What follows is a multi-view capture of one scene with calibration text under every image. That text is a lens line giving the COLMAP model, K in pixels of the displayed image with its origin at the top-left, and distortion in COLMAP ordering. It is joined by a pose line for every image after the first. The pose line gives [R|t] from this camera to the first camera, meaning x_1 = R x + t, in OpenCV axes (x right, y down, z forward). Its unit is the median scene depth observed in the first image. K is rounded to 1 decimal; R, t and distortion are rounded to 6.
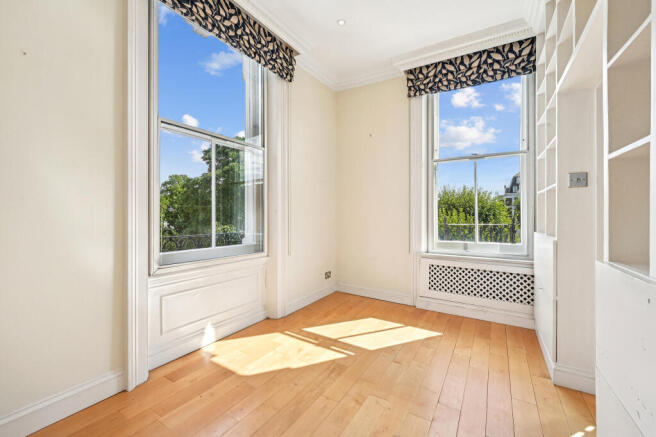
lens RADIAL K [[272.3, 0, 324.8], [0, 272.3, 215.4], [0, 0, 1]] dist [0.003826, 0.000219]
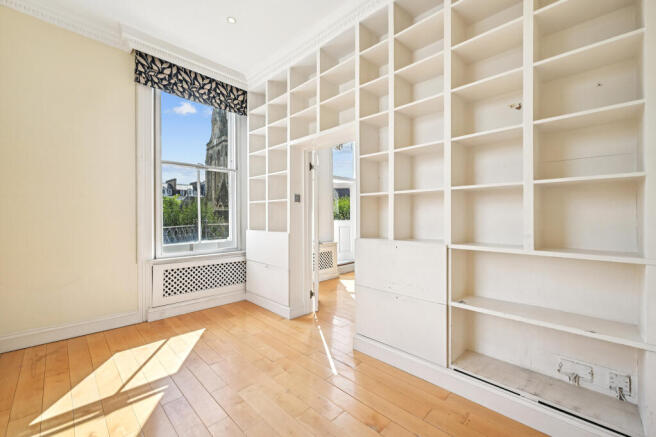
lens RADIAL K [[272.3, 0, 325.0], [0, 272.3, 217.1], [0, 0, 1]] dist [0.003826, 0.000219]
pose [[0.226689, -0.004035, 0.973959, -0.452682], [0.005628, 0.999980, 0.002833, -0.006311], [-0.973951, 0.004839, 0.226707, 0.257106]]
